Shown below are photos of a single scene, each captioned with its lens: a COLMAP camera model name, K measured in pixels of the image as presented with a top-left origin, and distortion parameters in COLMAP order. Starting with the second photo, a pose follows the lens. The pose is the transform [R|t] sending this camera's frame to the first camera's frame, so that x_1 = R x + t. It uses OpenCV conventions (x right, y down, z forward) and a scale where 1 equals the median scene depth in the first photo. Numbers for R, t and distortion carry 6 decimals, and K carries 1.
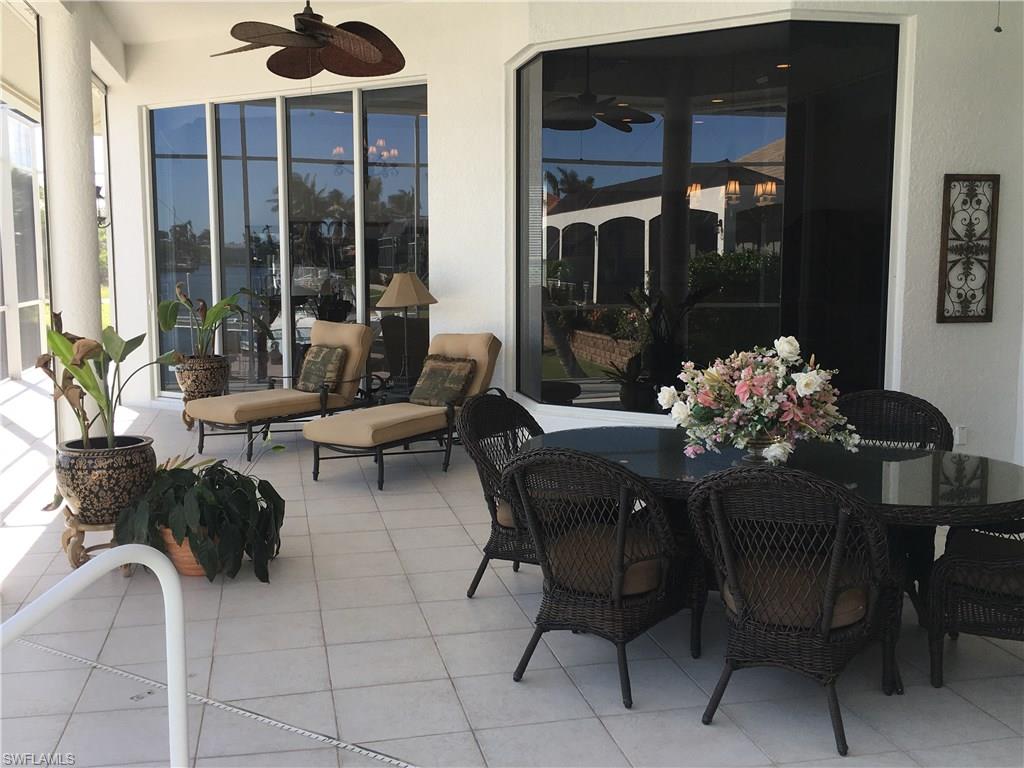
lens RADIAL K [[1055.2, 0, 513.4], [0, 1055.2, 390.5], [0, 0, 1]] dist [0.041553, 0.000000]
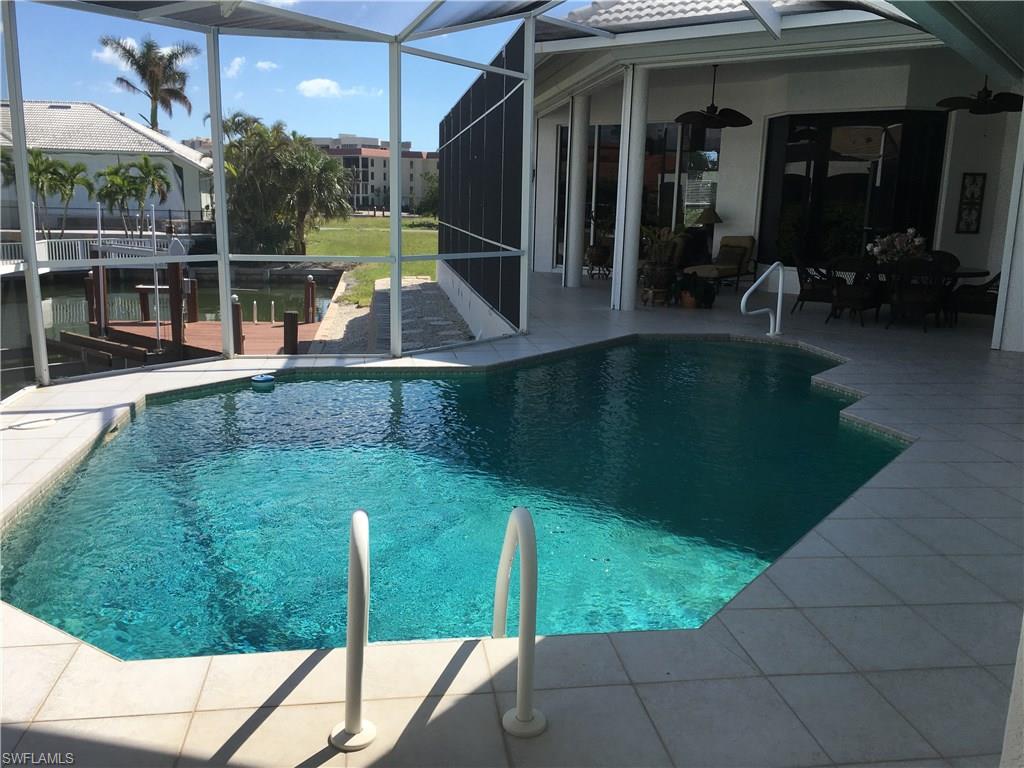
lens RADIAL K [[866.5, 0, 509.4], [0, 866.5, 373.5], [0, 0, 1]] dist [0.059070, -0.051226]
pose [[0.996465, 0.041263, -0.073175, -0.479549], [-0.036140, 0.996892, 0.070007, 0.158080], [0.075836, -0.067115, 0.994859, -1.147078]]
